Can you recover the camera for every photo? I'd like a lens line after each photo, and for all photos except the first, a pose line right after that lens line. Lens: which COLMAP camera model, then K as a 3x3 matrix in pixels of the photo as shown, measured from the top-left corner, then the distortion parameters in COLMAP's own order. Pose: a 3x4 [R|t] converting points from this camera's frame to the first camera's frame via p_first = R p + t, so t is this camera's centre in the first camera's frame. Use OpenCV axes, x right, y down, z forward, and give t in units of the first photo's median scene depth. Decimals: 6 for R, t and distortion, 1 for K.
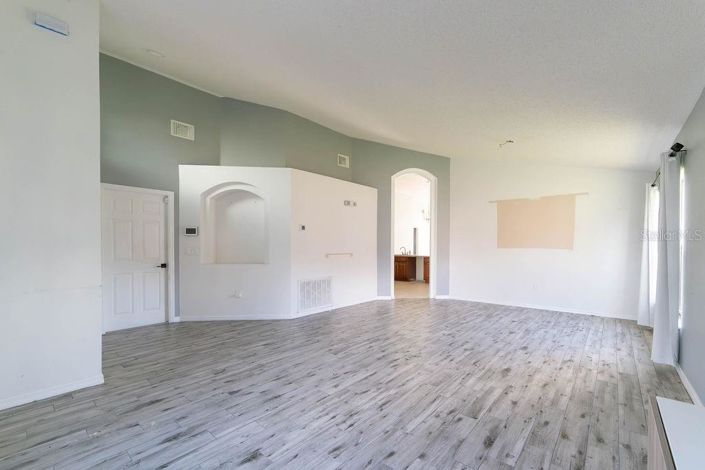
lens RADIAL K [[303.7, 0, 357.3], [0, 303.7, 249.0], [0, 0, 1]] dist [-0.003778, 0.000052]
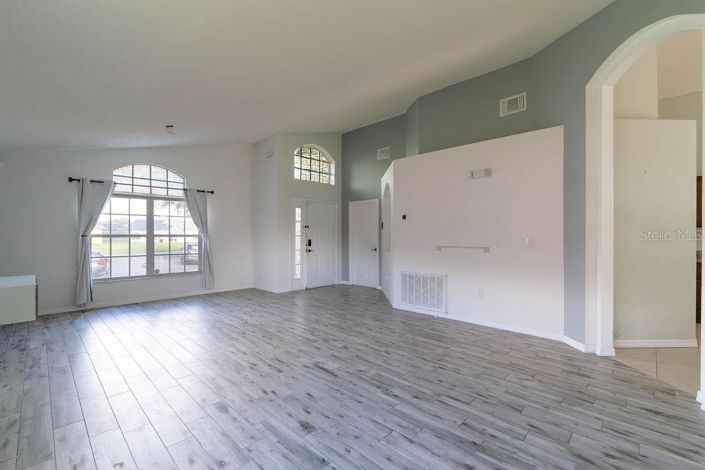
lens RADIAL K [[303.7, 0, 353.1], [0, 303.7, 234.5], [0, 0, 1]] dist [-0.003778, 0.000052]
pose [[-0.061477, -0.006662, -0.998086, 0.895653], [-0.010282, 0.999929, -0.006041, -0.008874], [0.998056, 0.009891, -0.061541, 1.021569]]
